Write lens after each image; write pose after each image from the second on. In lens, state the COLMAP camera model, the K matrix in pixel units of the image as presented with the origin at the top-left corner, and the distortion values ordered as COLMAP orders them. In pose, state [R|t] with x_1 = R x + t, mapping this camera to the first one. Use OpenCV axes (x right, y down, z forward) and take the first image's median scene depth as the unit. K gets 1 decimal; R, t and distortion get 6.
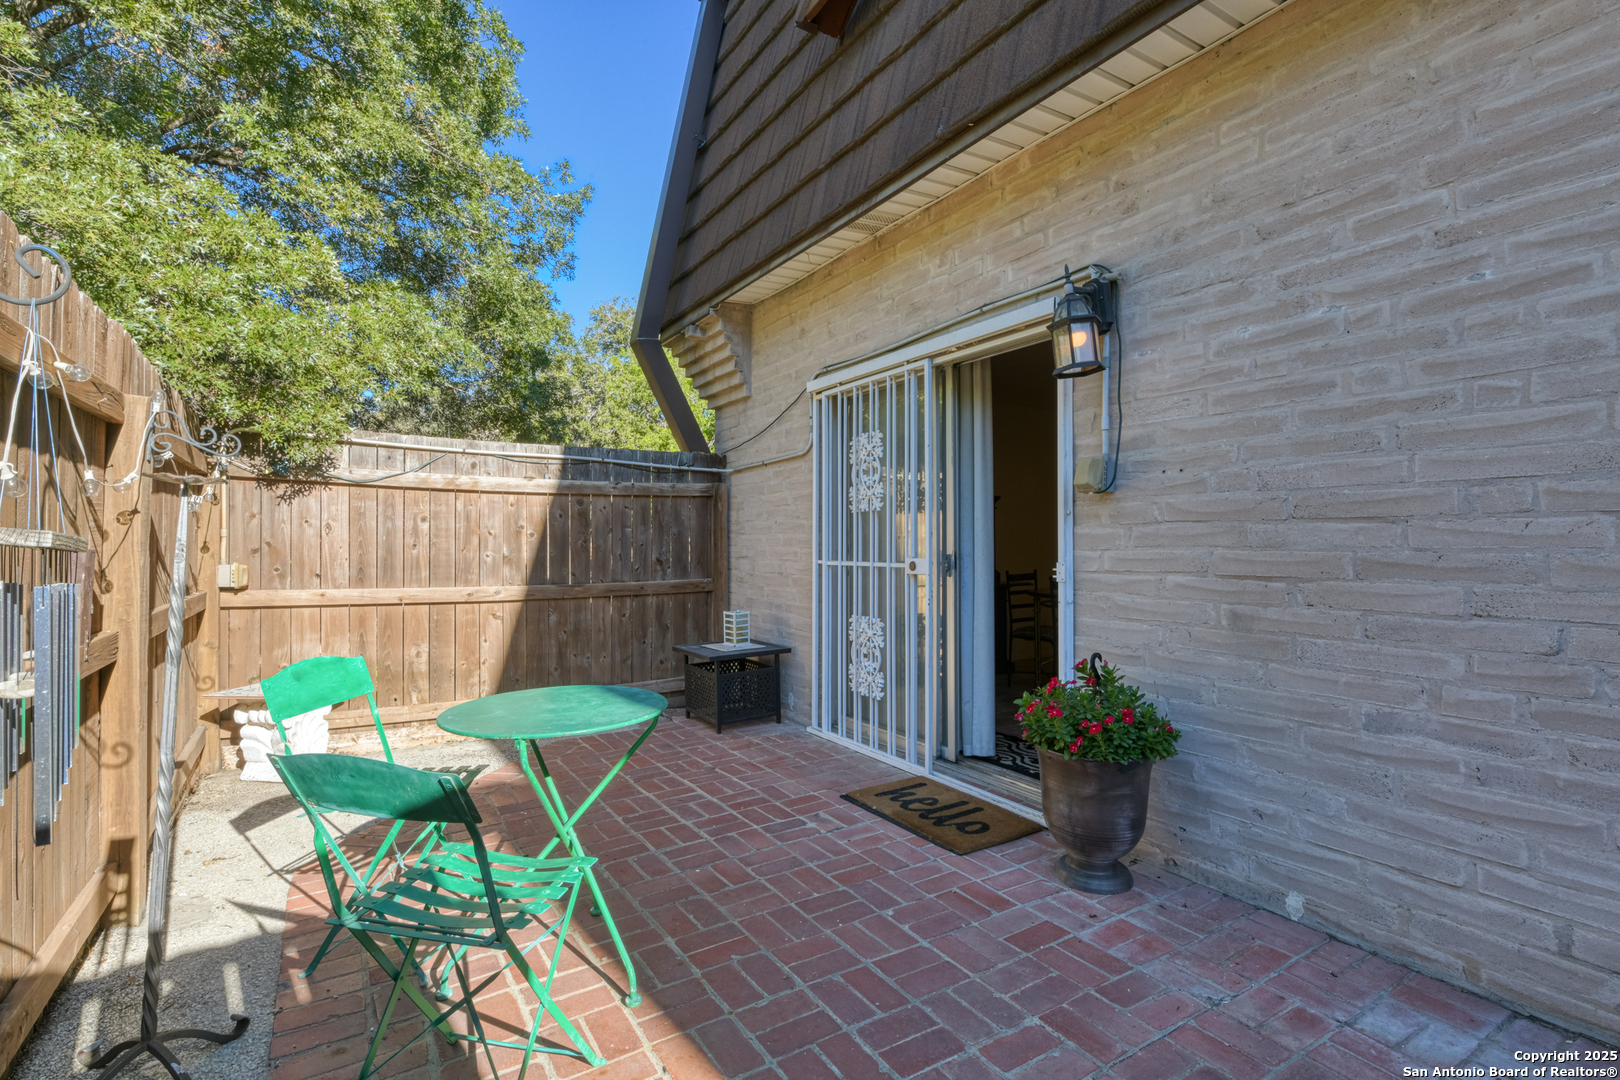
lens RADIAL K [[750.6, 0, 798.5], [0, 750.6, 539.9], [0, 0, 1]] dist [-0.016128, -0.000404]
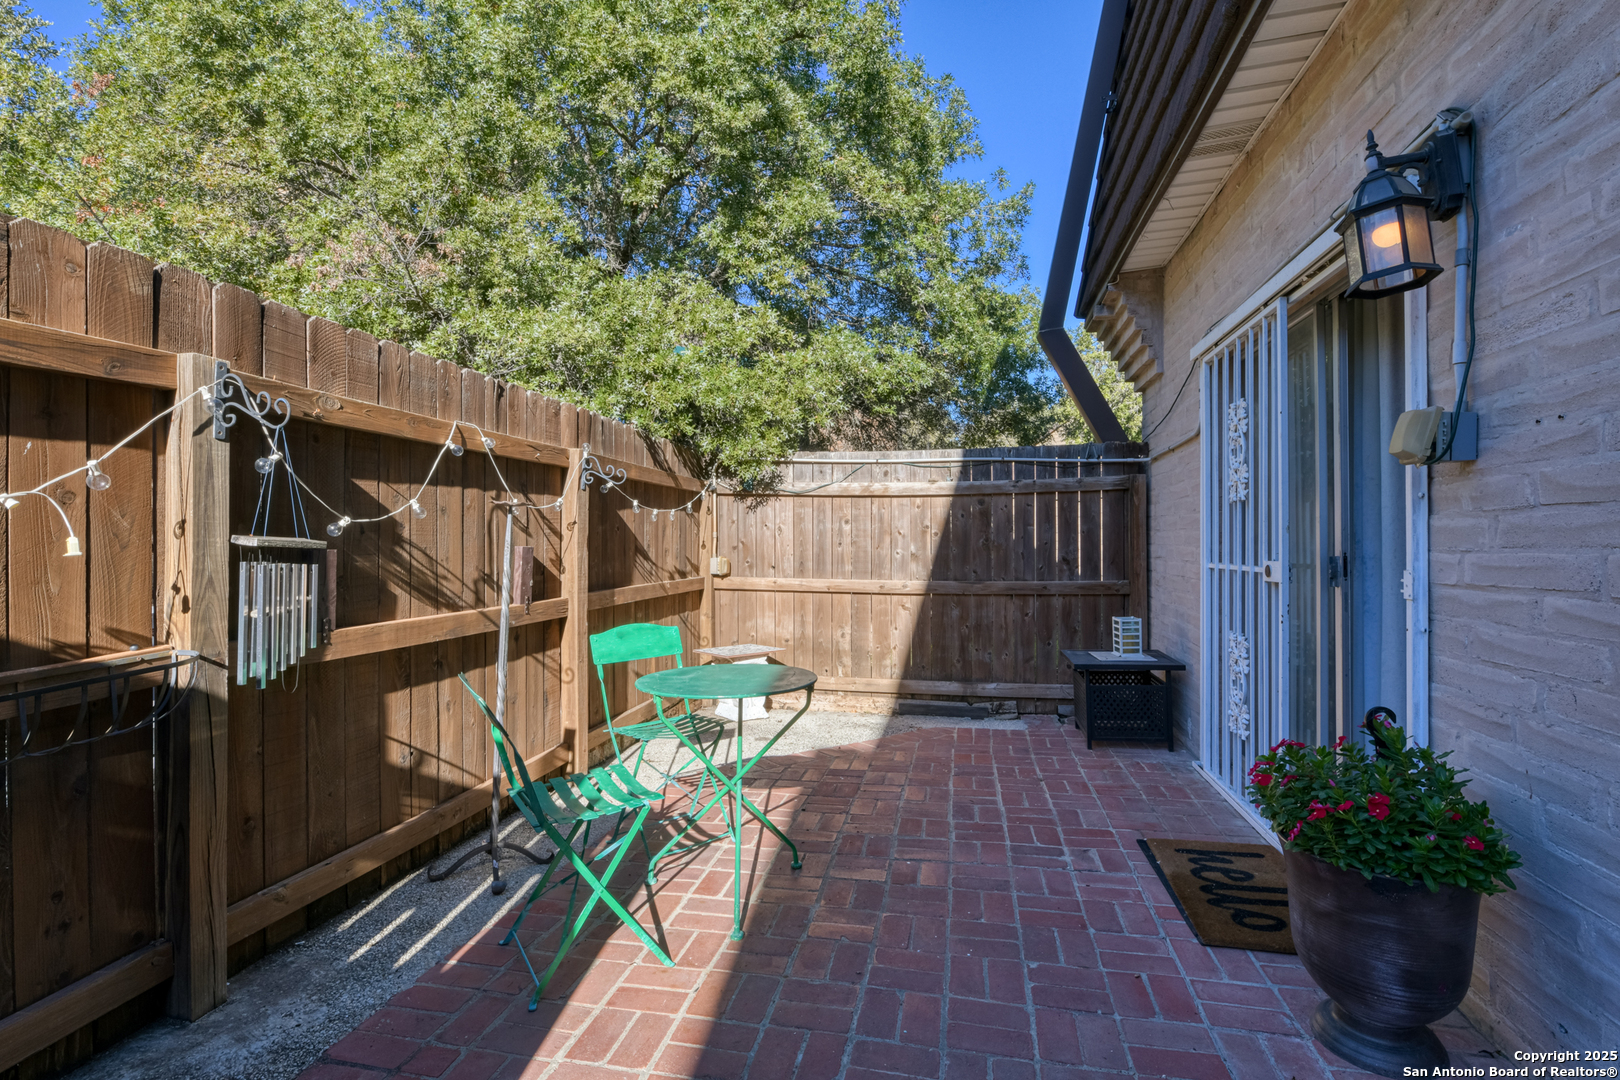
lens RADIAL K [[750.6, 0, 798.1], [0, 750.6, 540.4], [0, 0, 1]] dist [-0.016128, -0.000404]
pose [[0.716680, -0.002449, -0.697398, 0.299330], [0.004888, 0.999987, 0.001511, -0.000227], [0.697385, -0.004492, 0.716682, 0.104011]]
